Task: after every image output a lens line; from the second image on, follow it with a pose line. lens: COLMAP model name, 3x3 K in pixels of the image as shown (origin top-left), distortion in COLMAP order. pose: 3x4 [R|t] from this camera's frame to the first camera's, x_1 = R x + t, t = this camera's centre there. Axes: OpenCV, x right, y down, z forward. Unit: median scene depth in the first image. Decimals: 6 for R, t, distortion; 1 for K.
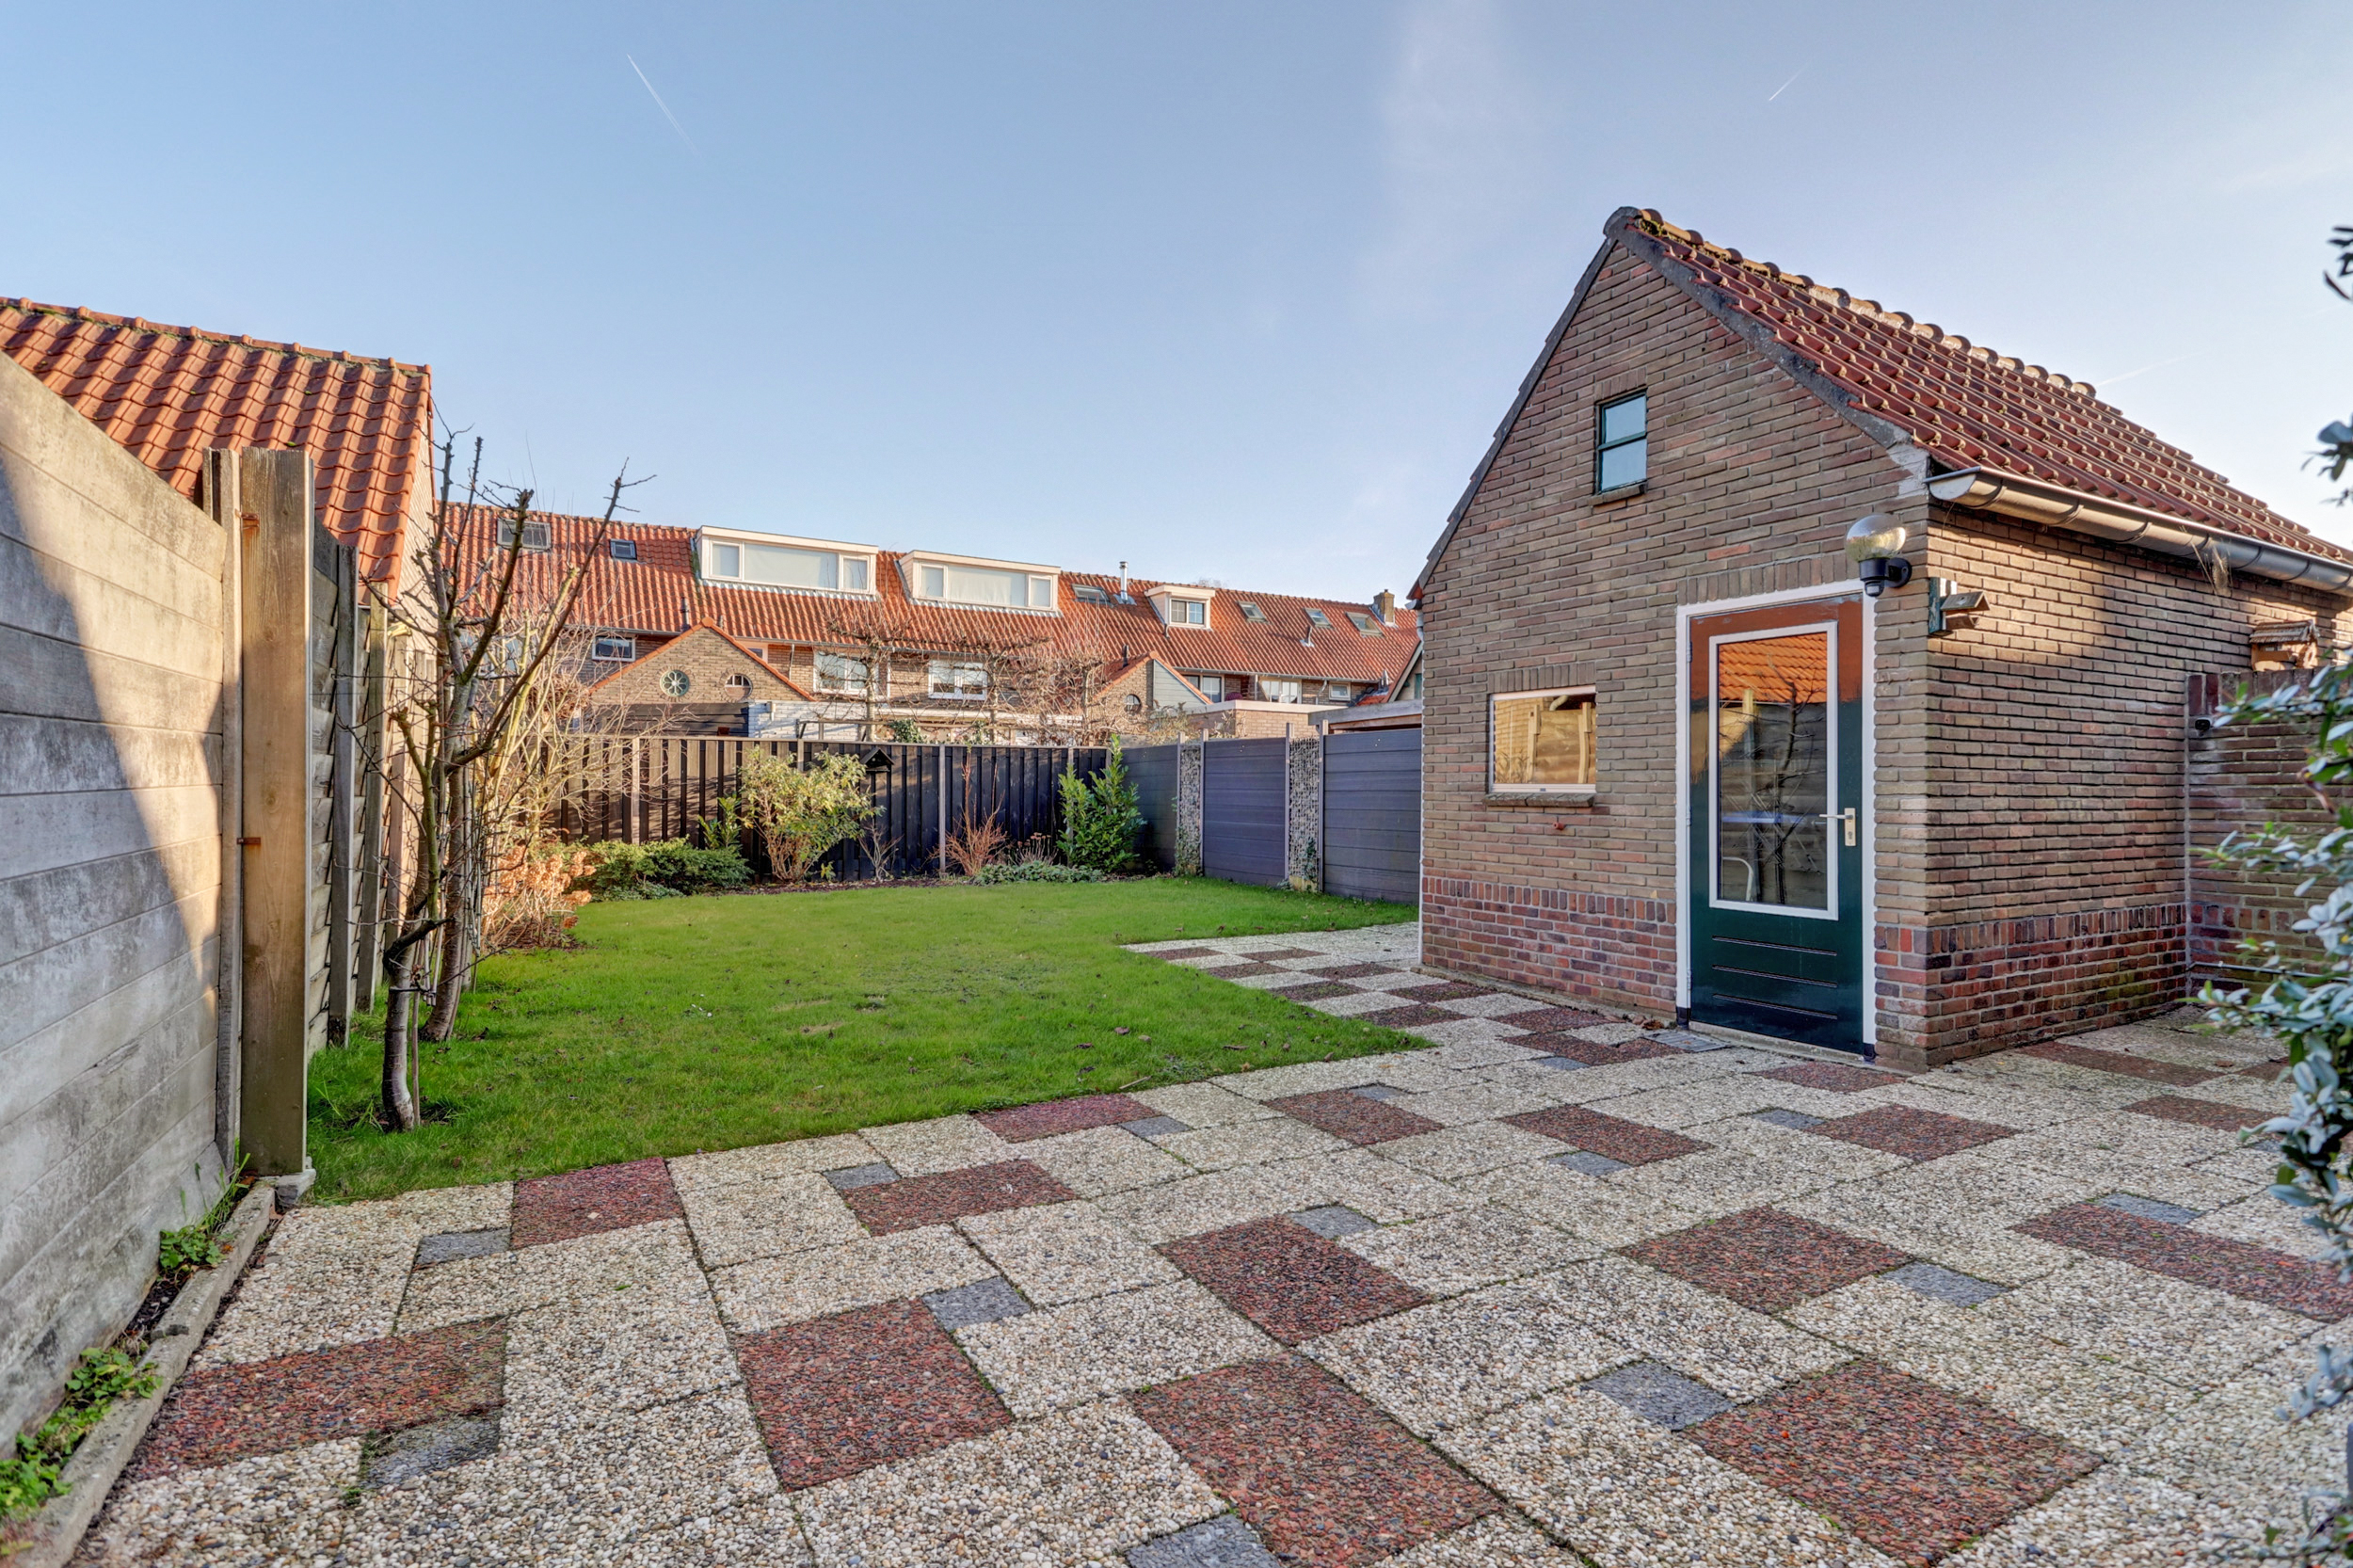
lens RADIAL K [[1126.2, 0, 1185.7], [0, 1126.2, 769.8], [0, 0, 1]] dist [0.011587, 0.001082]
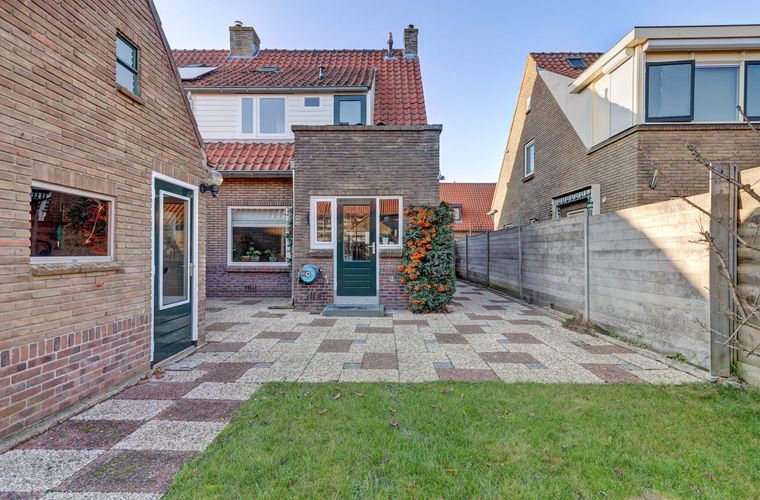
lens RADIAL K [[359.2, 0, 380.0], [0, 359.2, 250.0], [0, 0, 1]] dist [0.018678, 0.000113]
pose [[-0.856146, -0.004598, 0.516714, -0.263419], [-0.014709, 0.999772, -0.015474, 0.006379], [-0.516525, -0.020848, -0.856018, 1.305493]]
